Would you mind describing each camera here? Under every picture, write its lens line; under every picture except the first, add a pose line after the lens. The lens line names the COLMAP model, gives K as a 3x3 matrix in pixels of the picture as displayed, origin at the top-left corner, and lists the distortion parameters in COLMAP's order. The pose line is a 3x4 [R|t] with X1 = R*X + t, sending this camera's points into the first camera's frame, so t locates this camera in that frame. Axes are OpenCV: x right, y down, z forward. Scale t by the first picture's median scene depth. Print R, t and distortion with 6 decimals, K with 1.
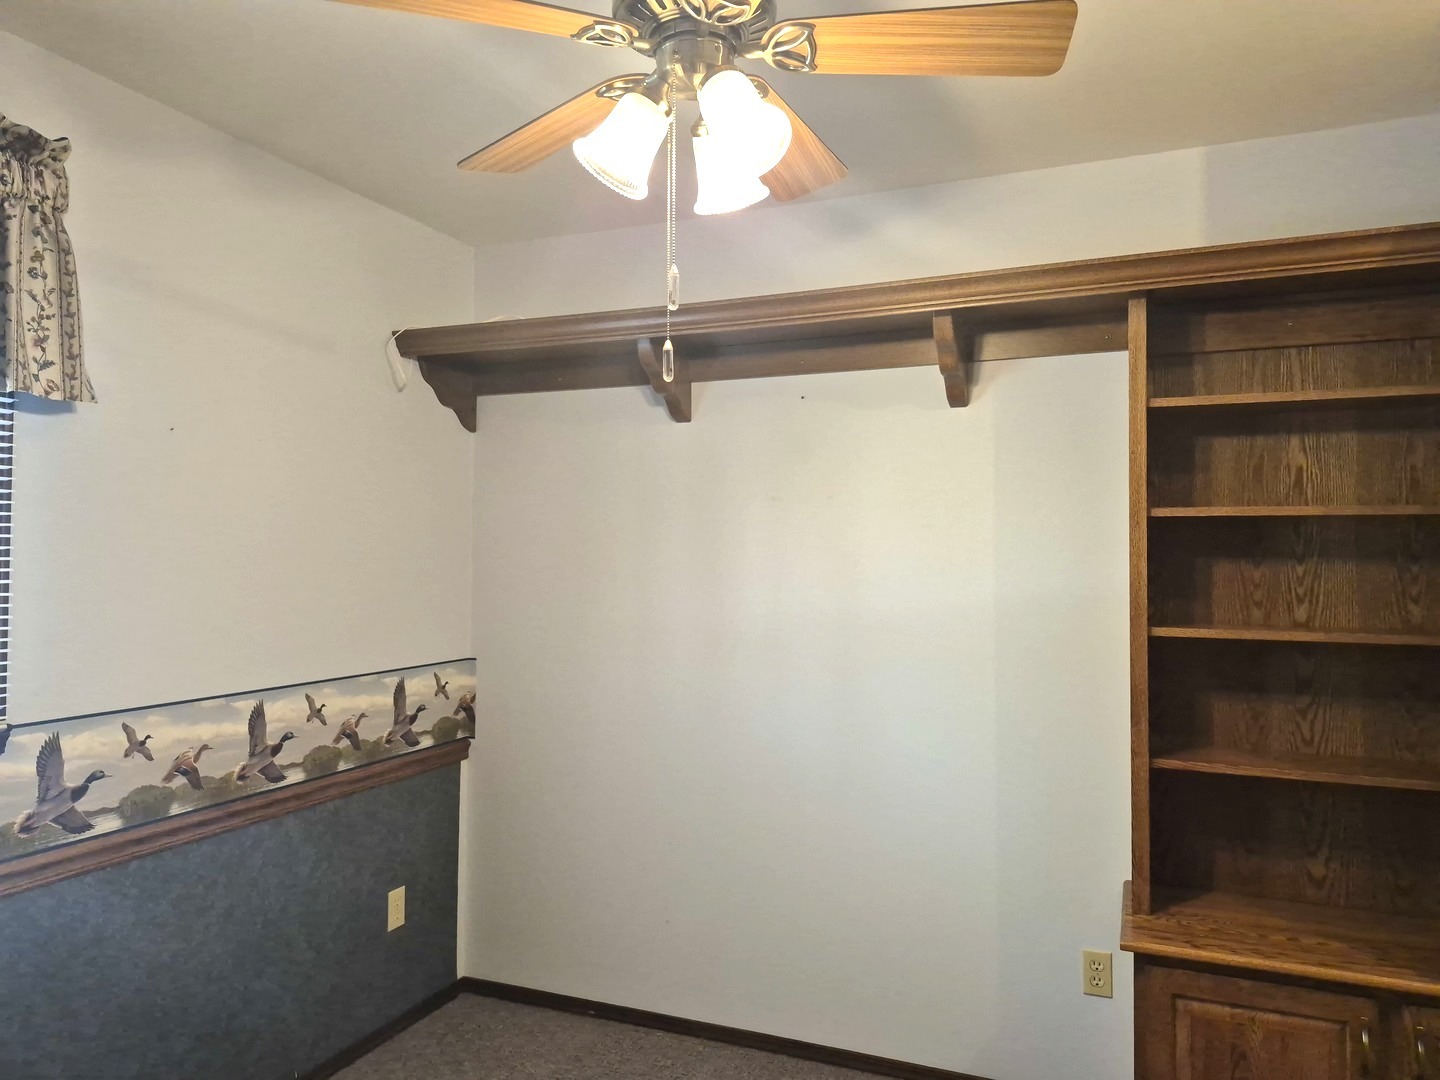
lens RADIAL K [[1020.8, 0, 710.1], [0, 1020.8, 530.7], [0, 0, 1]] dist [0.056512, -0.052561]
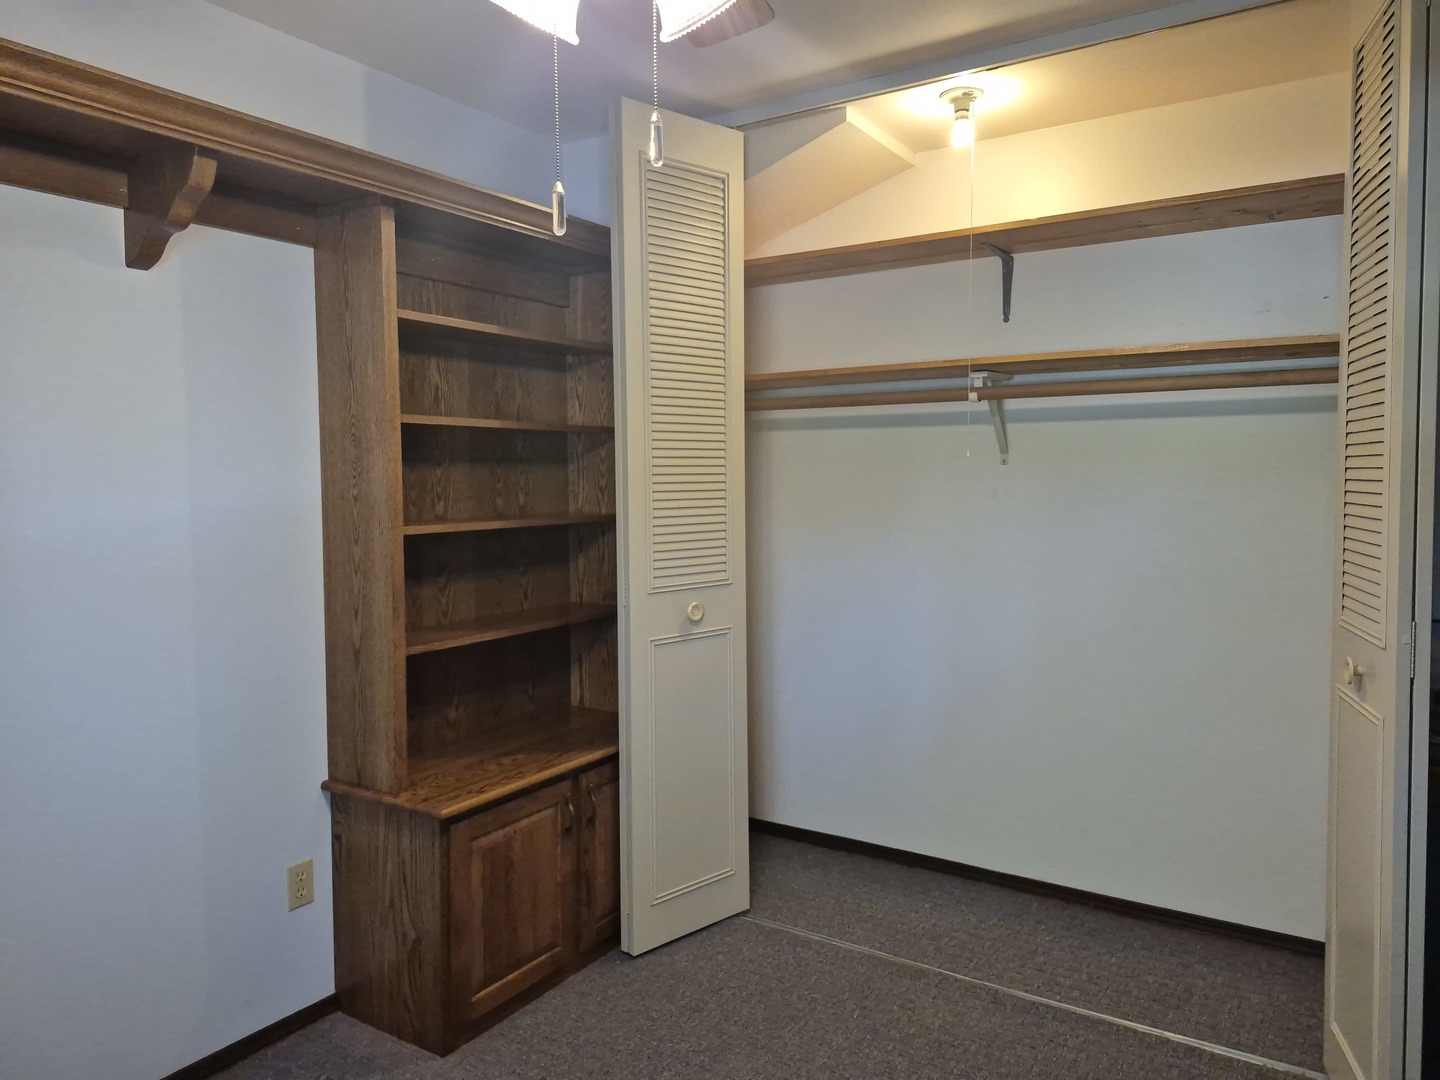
lens RADIAL K [[1020.8, 0, 710.1], [0, 1020.8, 530.7], [0, 0, 1]] dist [0.056512, -0.052561]
pose [[0.162962, -0.062879, 0.984627, -0.569789], [-0.016809, 0.997645, 0.066493, 0.022368], [-0.986489, -0.027386, 0.161522, 0.520626]]
